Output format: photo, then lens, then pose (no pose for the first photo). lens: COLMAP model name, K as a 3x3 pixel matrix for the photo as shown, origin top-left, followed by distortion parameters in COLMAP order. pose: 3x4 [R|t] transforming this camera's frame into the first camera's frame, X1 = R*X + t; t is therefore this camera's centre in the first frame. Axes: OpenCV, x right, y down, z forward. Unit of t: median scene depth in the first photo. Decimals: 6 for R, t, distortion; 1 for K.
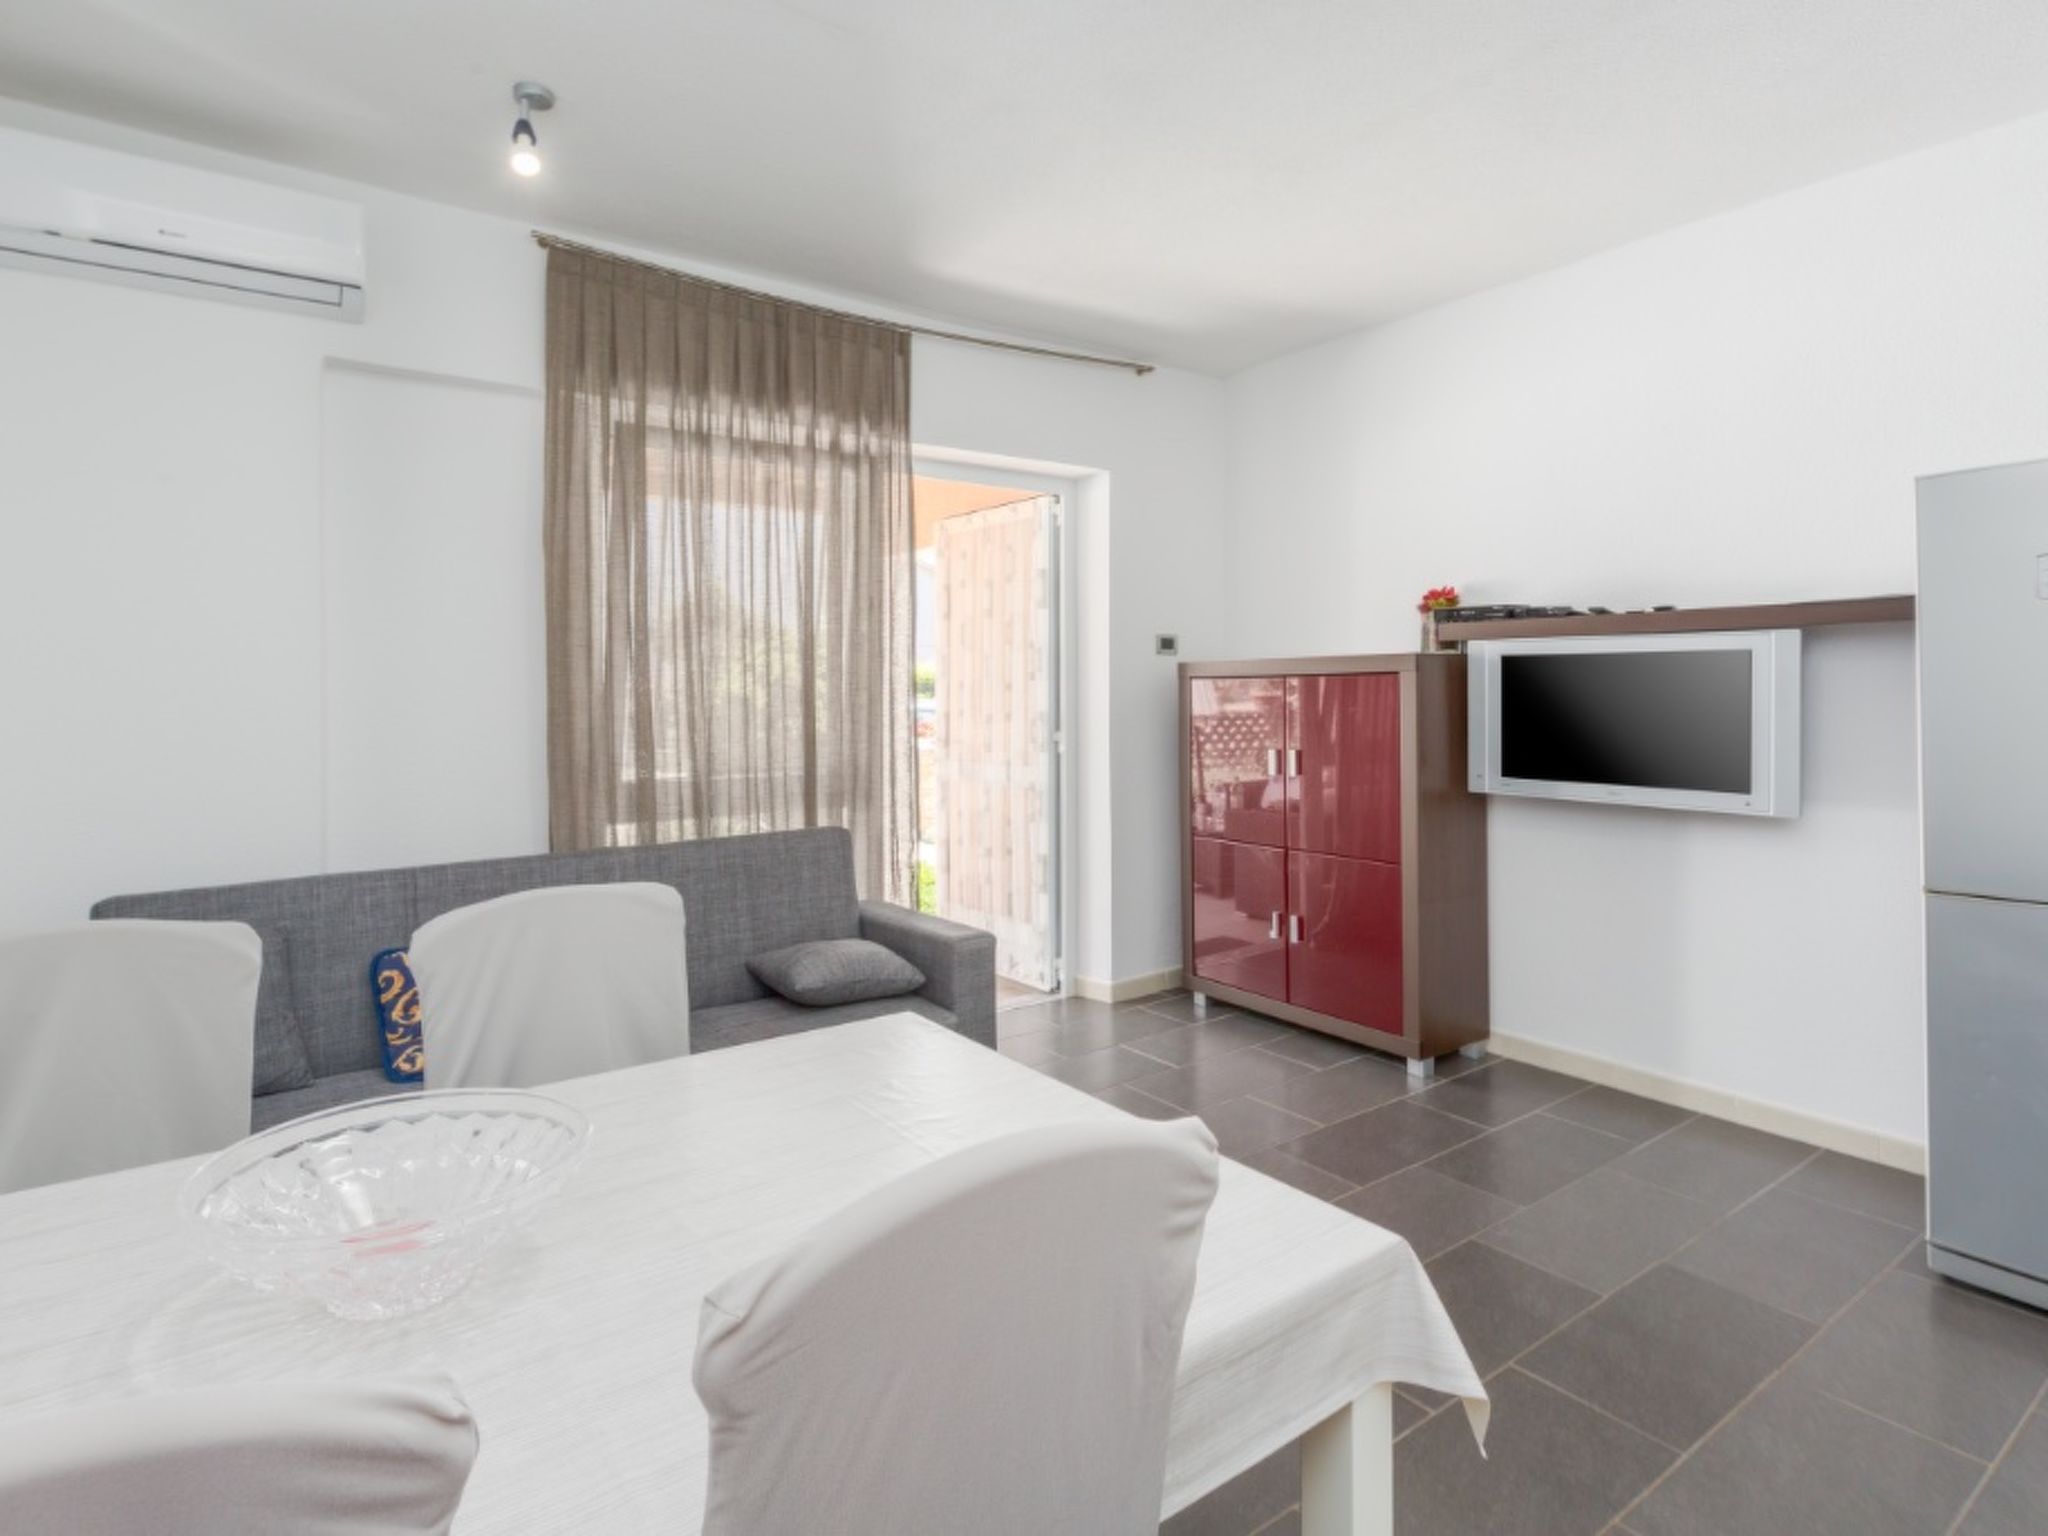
lens RADIAL K [[1072.1, 0, 1022.8], [0, 1072.1, 713.3], [0, 0, 1]] dist [-0.000444, -0.000688]
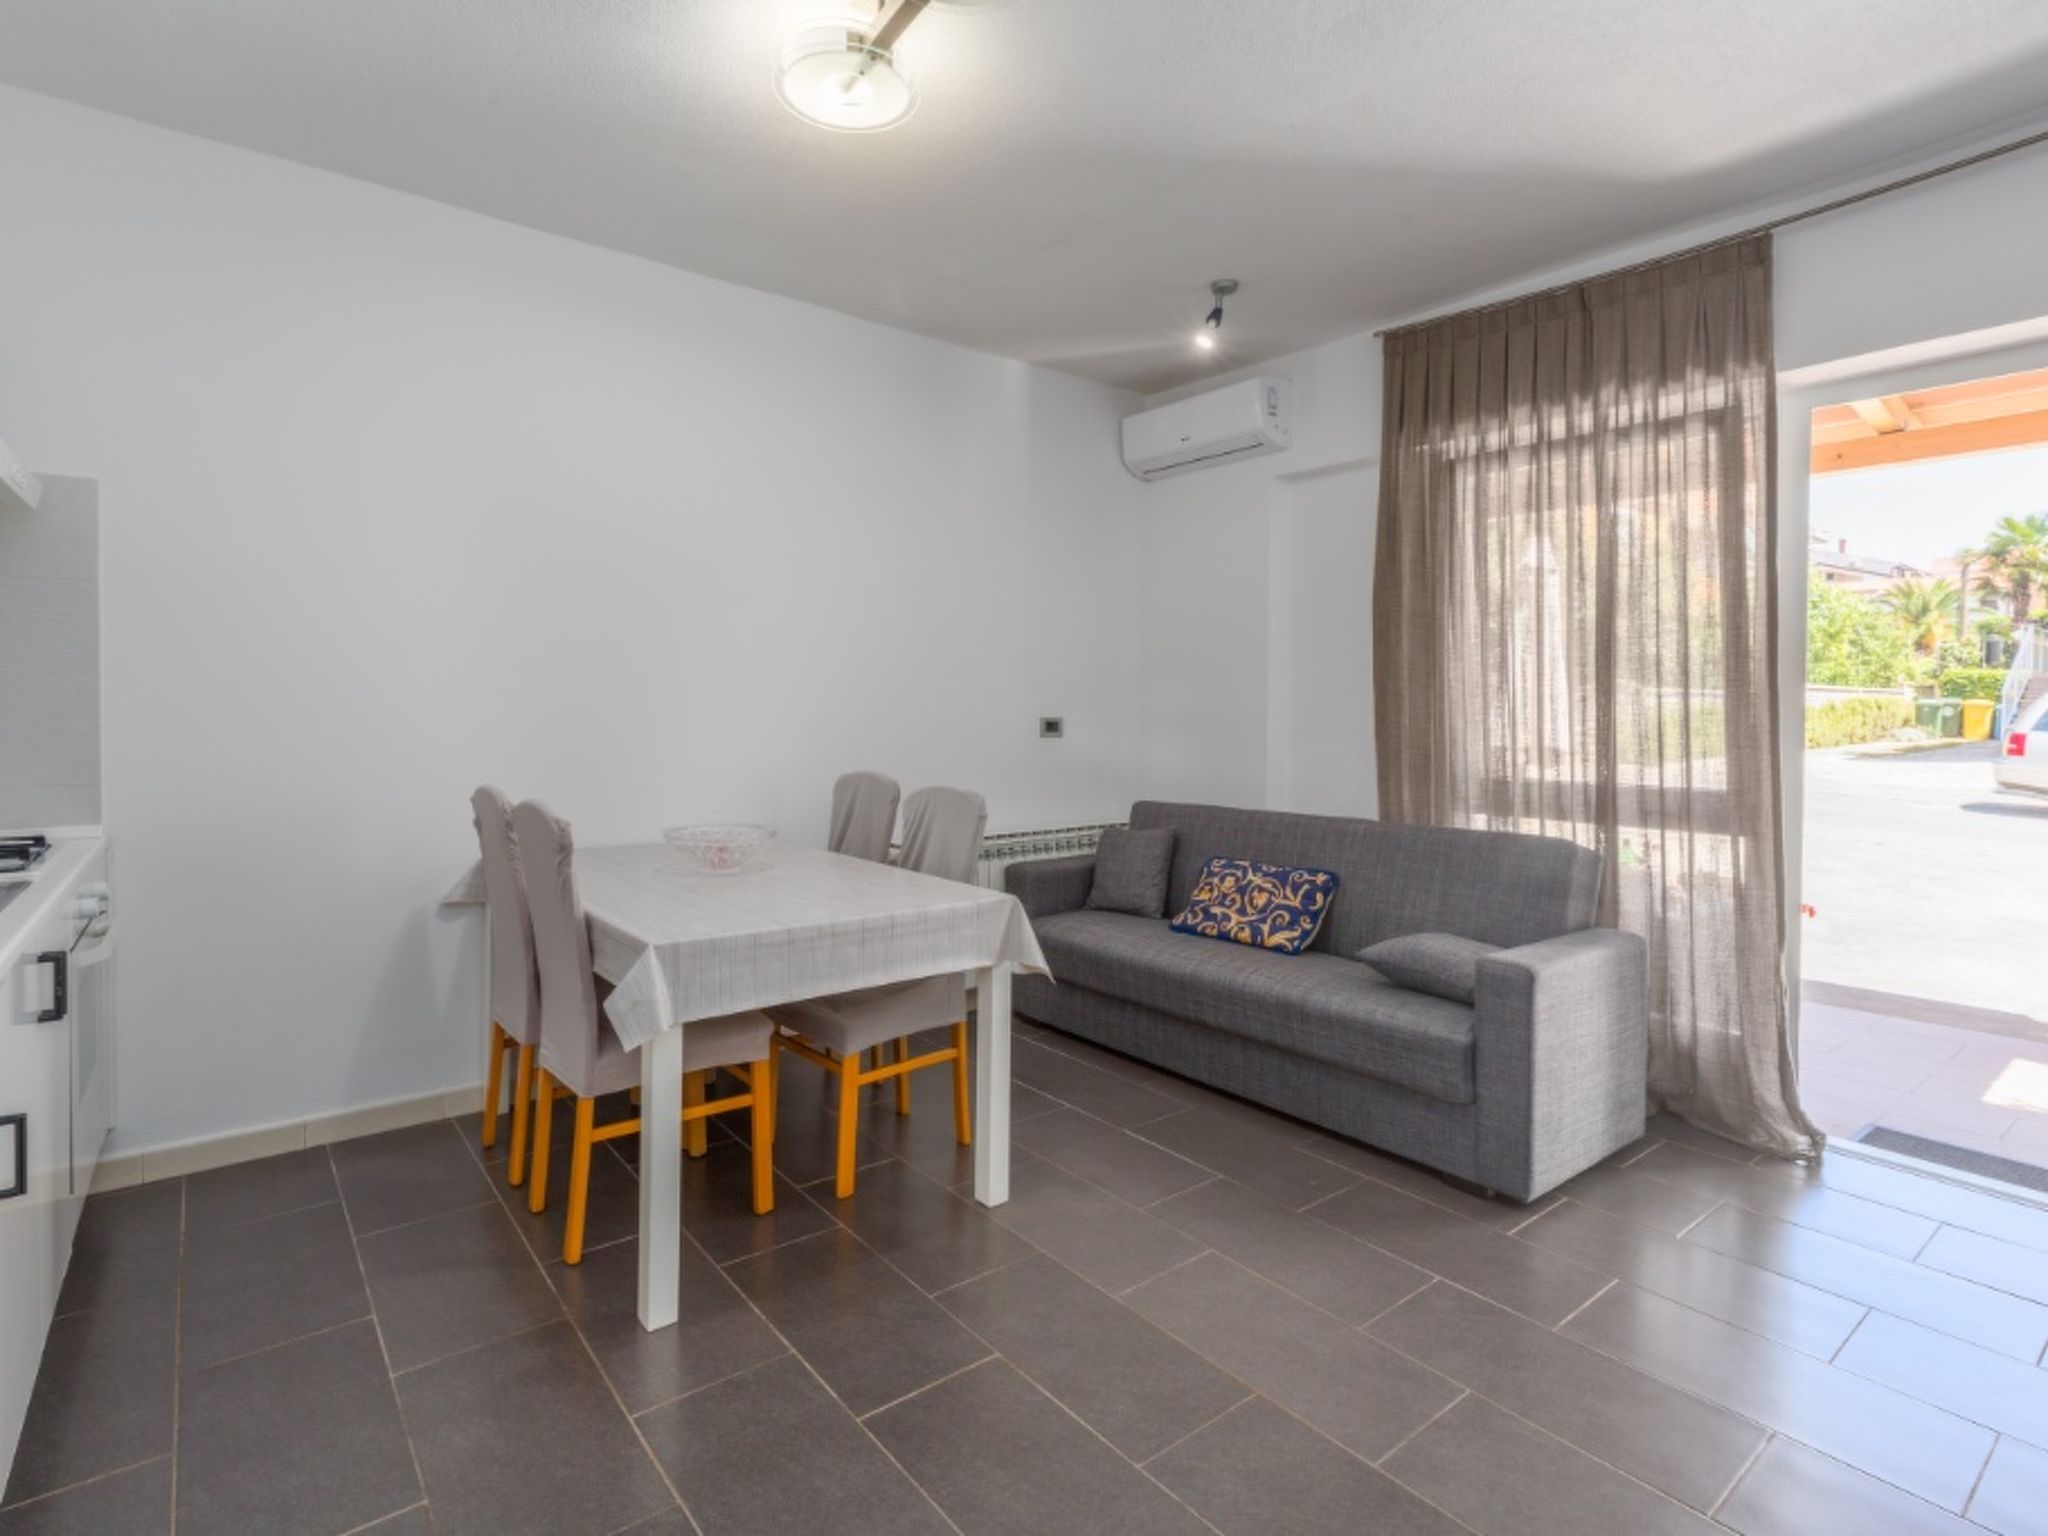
lens RADIAL K [[1060.7, 0, 1024.0], [0, 1060.7, 768.0], [0, 0, 1]] dist [-0.001528, -0.001031]
pose [[0.044477, 0.070320, -0.996532, 0.747638], [-0.021791, 0.997351, 0.069405, -0.011010], [0.998773, 0.018628, 0.045892, 0.490654]]
